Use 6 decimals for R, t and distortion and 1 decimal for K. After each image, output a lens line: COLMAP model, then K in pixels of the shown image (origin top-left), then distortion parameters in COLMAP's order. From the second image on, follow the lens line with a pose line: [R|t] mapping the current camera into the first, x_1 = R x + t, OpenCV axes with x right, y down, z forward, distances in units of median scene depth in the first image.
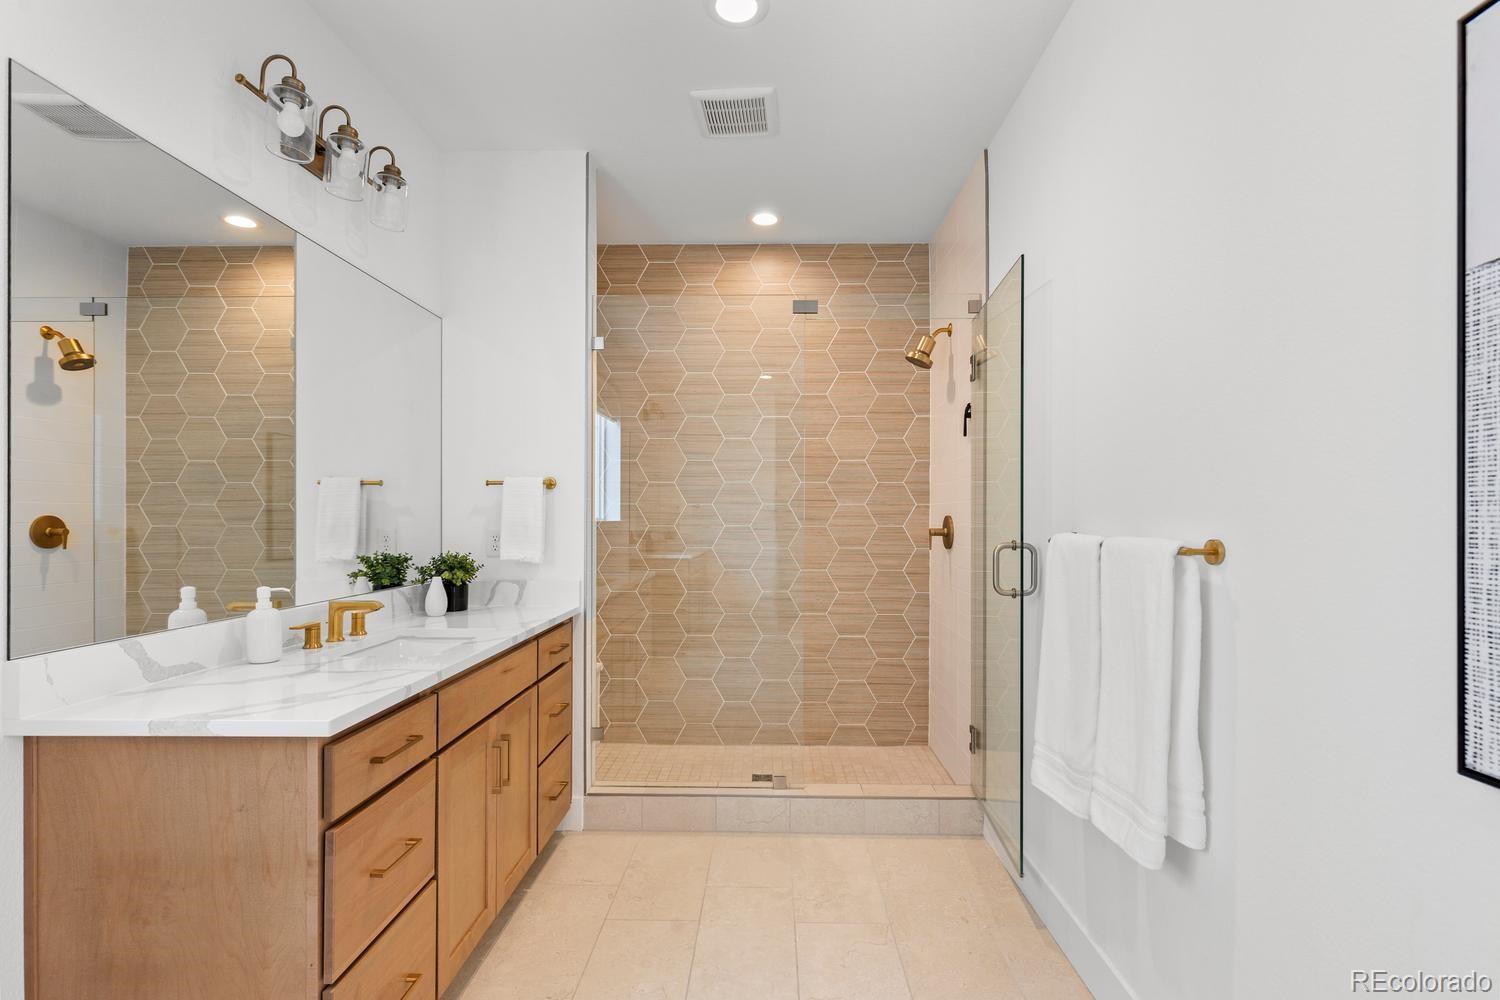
lens RADIAL K [[675.1, 0, 754.0], [0, 675.1, 516.3], [0, 0, 1]] dist [0.001851, -0.000334]
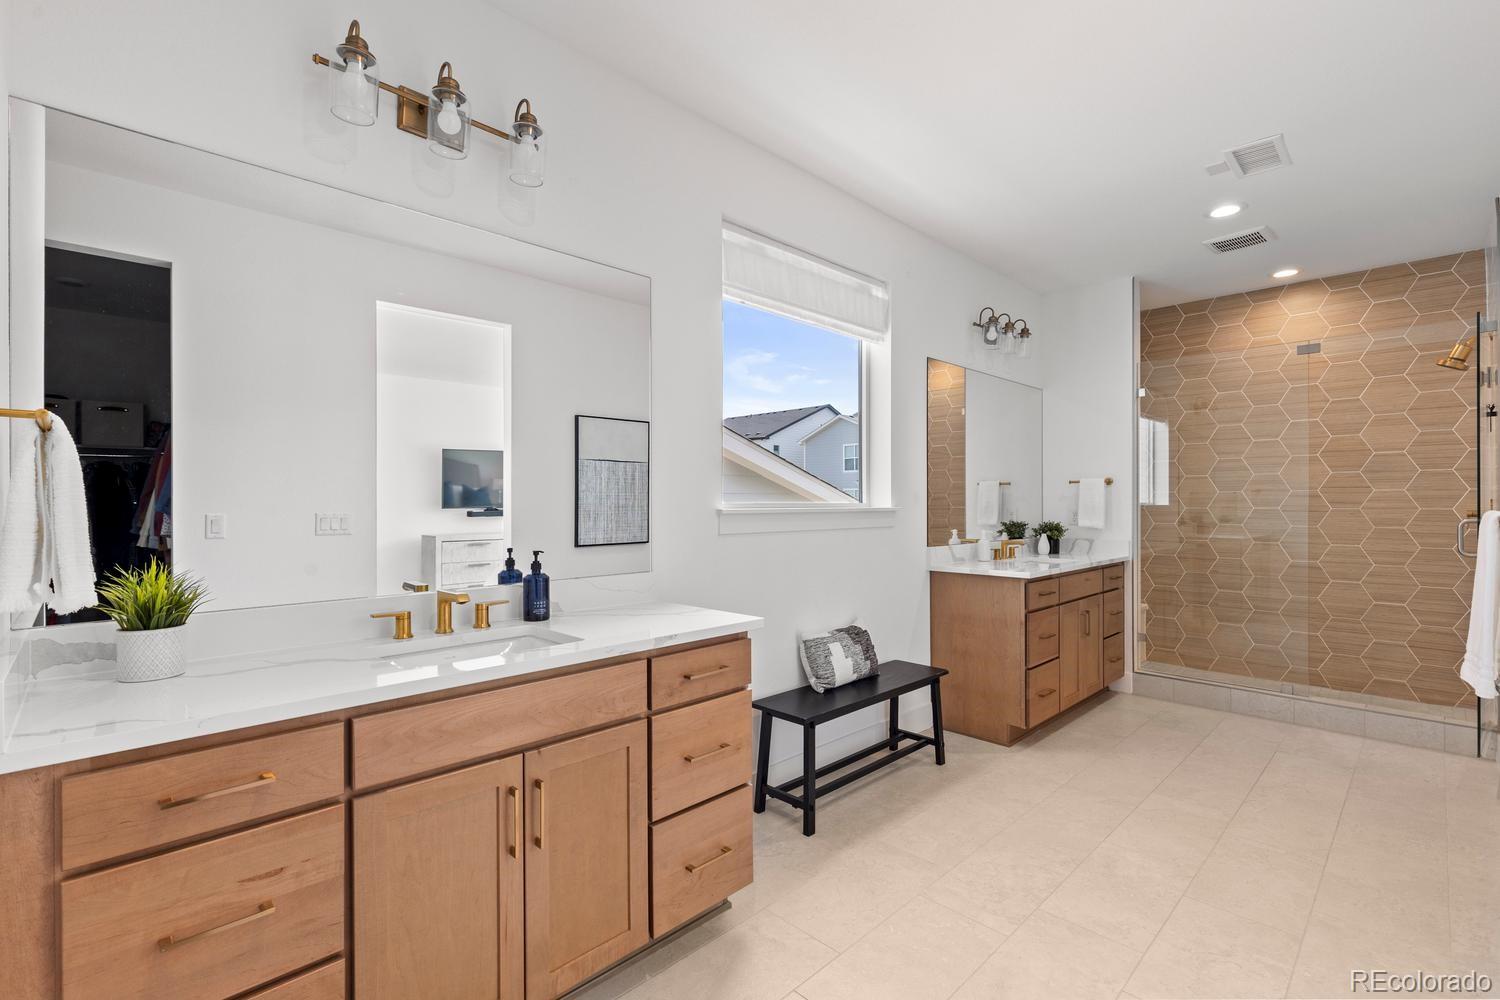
lens RADIAL K [[677.8, 0, 750.0], [0, 677.8, 500.0], [0, 0, 1]] dist [0.001014, -0.000445]
pose [[0.719682, -0.004796, -0.694287, 0.220806], [0.002392, 0.999987, -0.004427, 0.002530], [0.694299, 0.001525, 0.719685, -0.815390]]
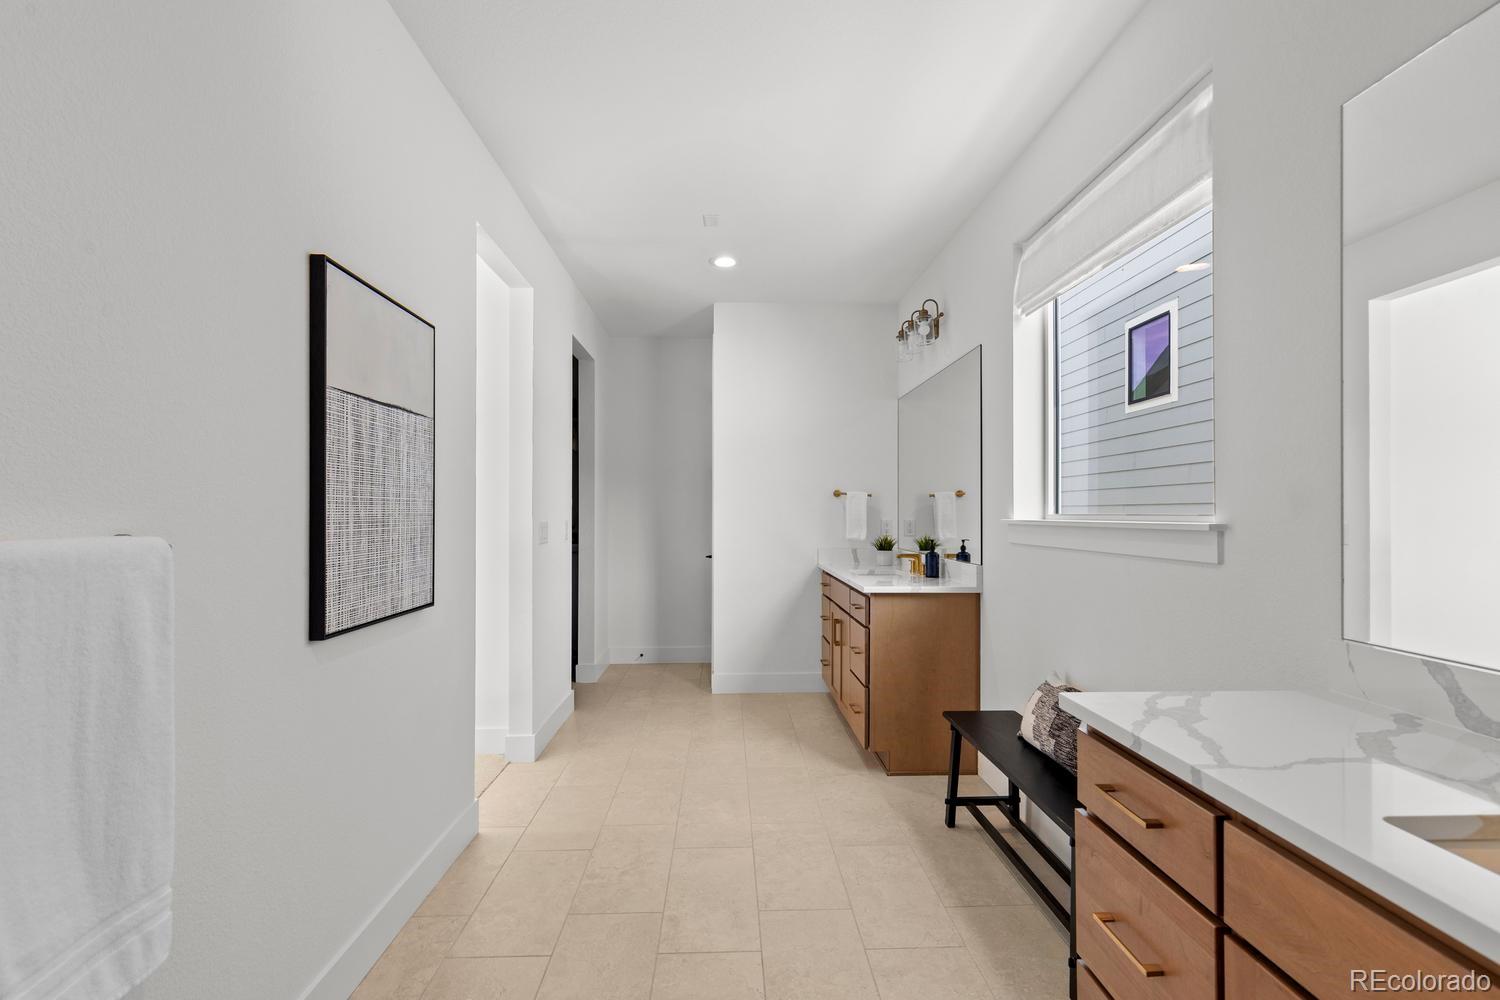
lens RADIAL K [[675.1, 0, 754.0], [0, 675.1, 516.3], [0, 0, 1]] dist [0.001851, -0.000334]
pose [[-0.998002, -0.003037, -0.063107, -0.023465], [-0.003285, 0.999987, 0.003830, 0.002989], [0.063095, 0.004030, -0.997999, 0.904118]]
